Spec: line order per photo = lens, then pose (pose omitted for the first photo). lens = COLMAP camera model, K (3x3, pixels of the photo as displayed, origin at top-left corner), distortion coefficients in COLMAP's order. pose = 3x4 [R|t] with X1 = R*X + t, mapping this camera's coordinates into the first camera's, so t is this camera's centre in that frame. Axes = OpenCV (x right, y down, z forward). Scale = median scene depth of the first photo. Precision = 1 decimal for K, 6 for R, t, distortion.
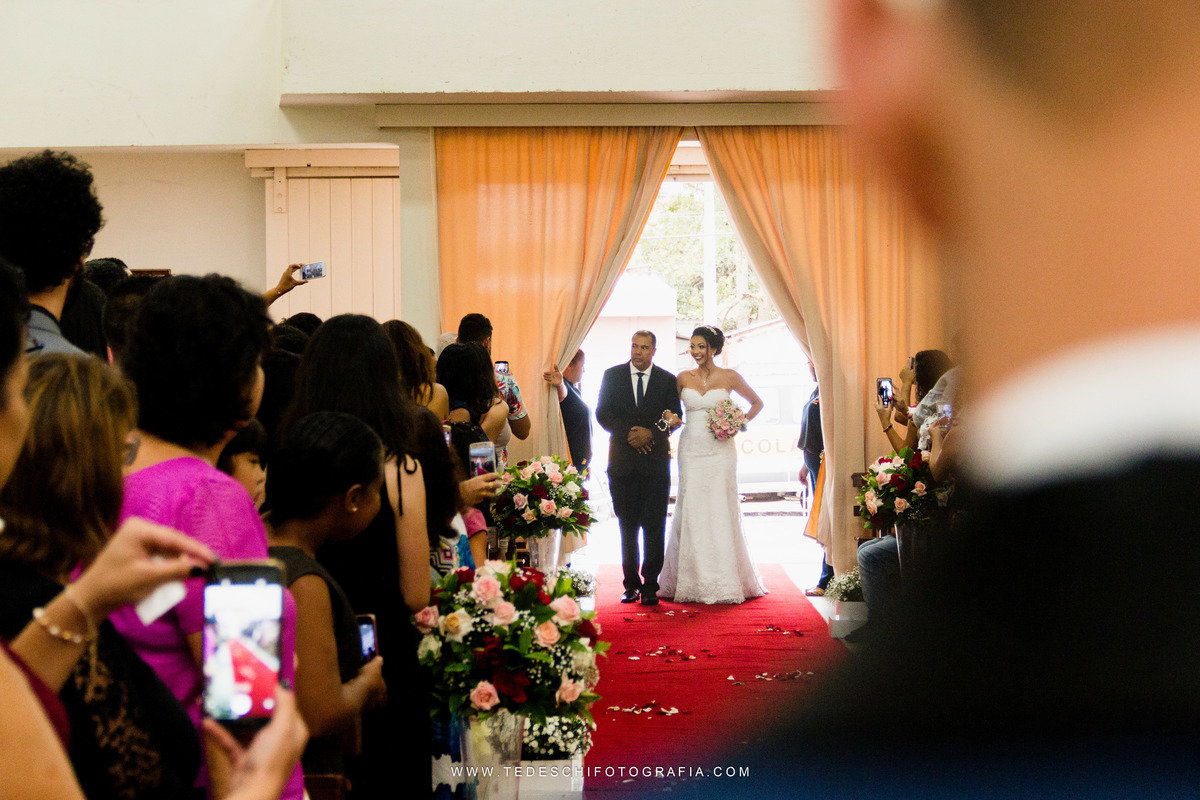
lens RADIAL K [[2822.3, 0, 601.9], [0, 2822.3, 379.0], [0, 0, 1]] dist [0.083758, 0.194279]
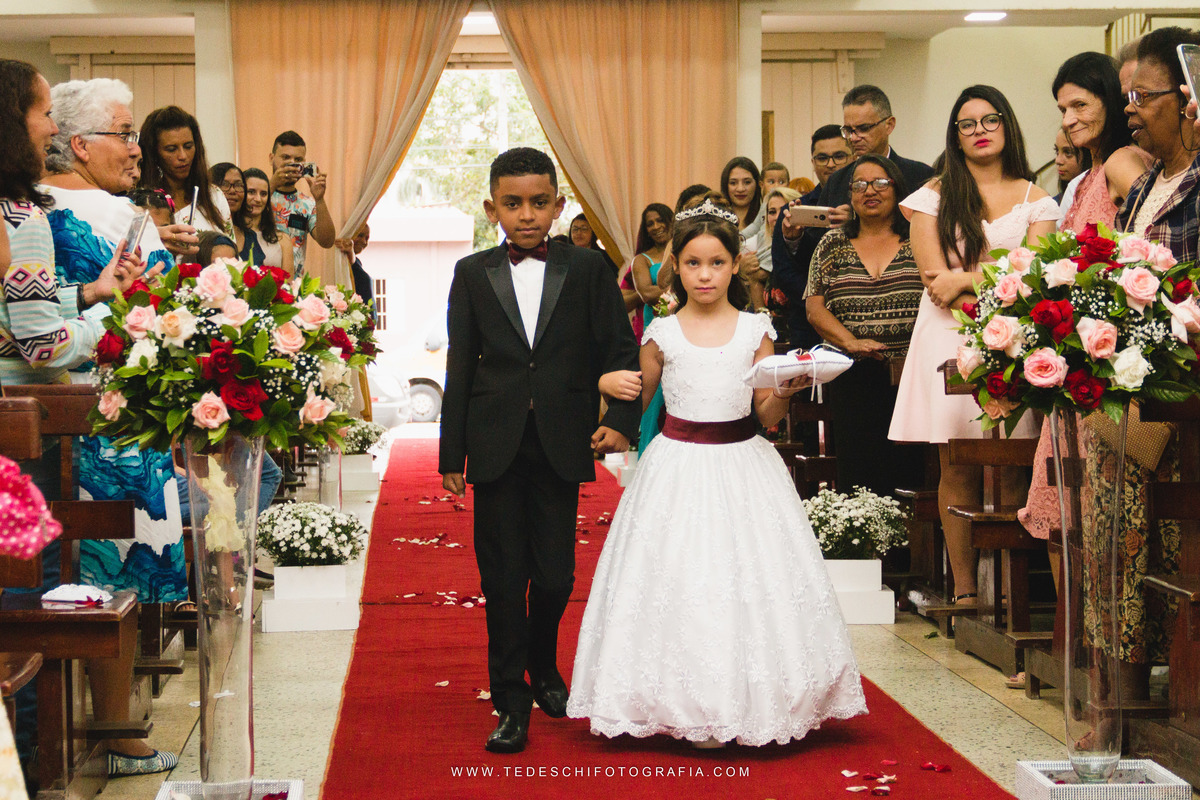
lens RADIAL K [[2426.2, 0, 520.9], [0, 2426.2, 398.4], [0, 0, 1]] dist [0.002546, -0.109792]
pose [[0.999042, -0.002172, 0.043697, 0.016872], [0.001366, 0.999829, 0.018462, 0.093672], [-0.043730, -0.018385, 0.998874, 0.292150]]
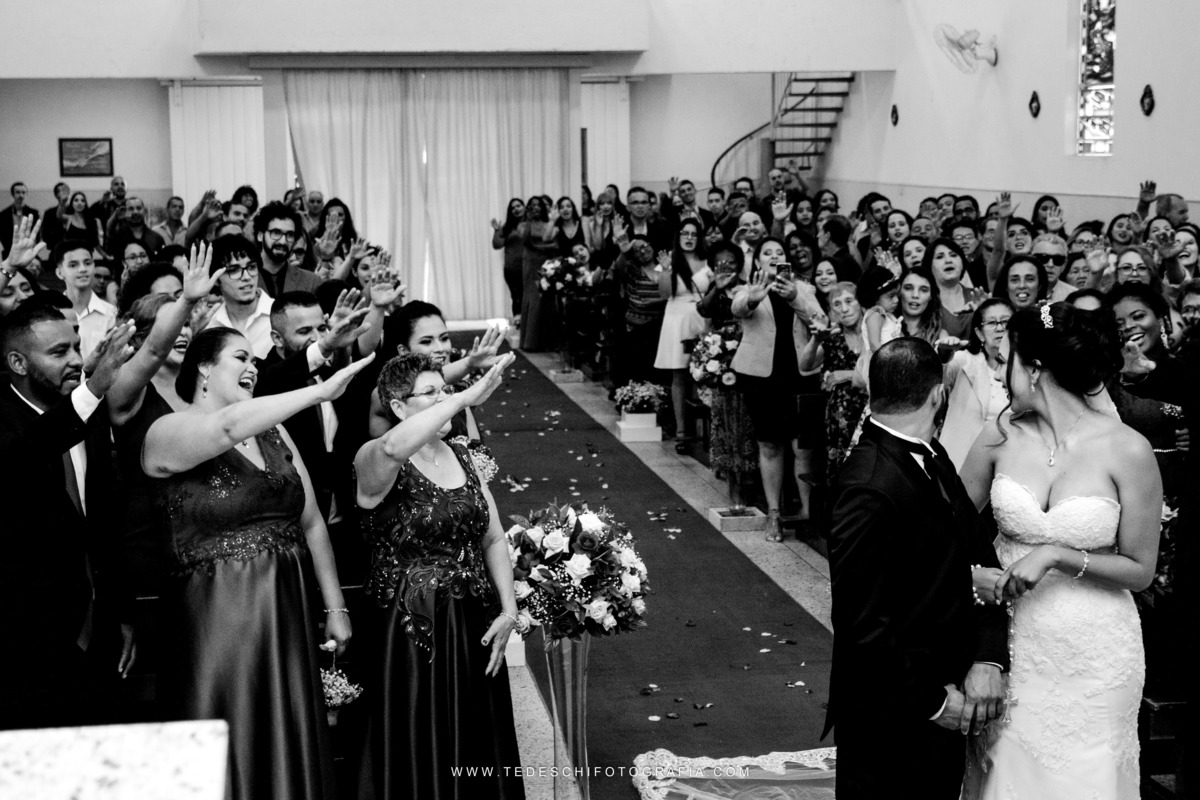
lens RADIAL K [[1934.8, 0, 553.5], [0, 1934.8, 355.2], [0, 0, 1]] dist [0.105276, 0.211160]
pose [[0.988165, -0.022141, 0.151786, -0.192364], [0.004894, 0.993575, 0.113072, -0.110819], [-0.153314, -0.110991, 0.981924, -0.620118]]
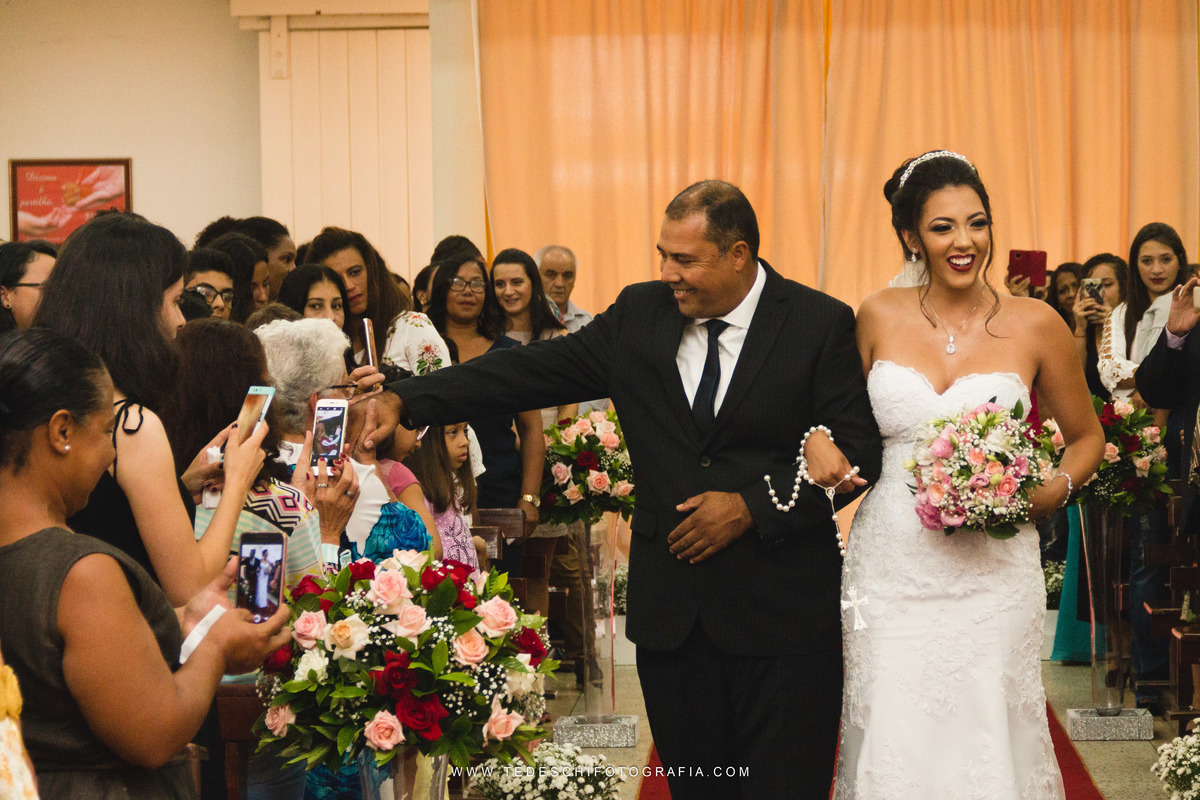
lens RADIAL K [[3980.9, 0, 737.4], [0, 3980.9, 401.0], [0, 0, 1]] dist [-0.177748, 3.134266]
pose [[0.999673, -0.006110, -0.024845, 0.076458], [0.006706, 0.999691, 0.023946, 0.000661], [0.024691, -0.024105, 0.999404, -0.042507]]
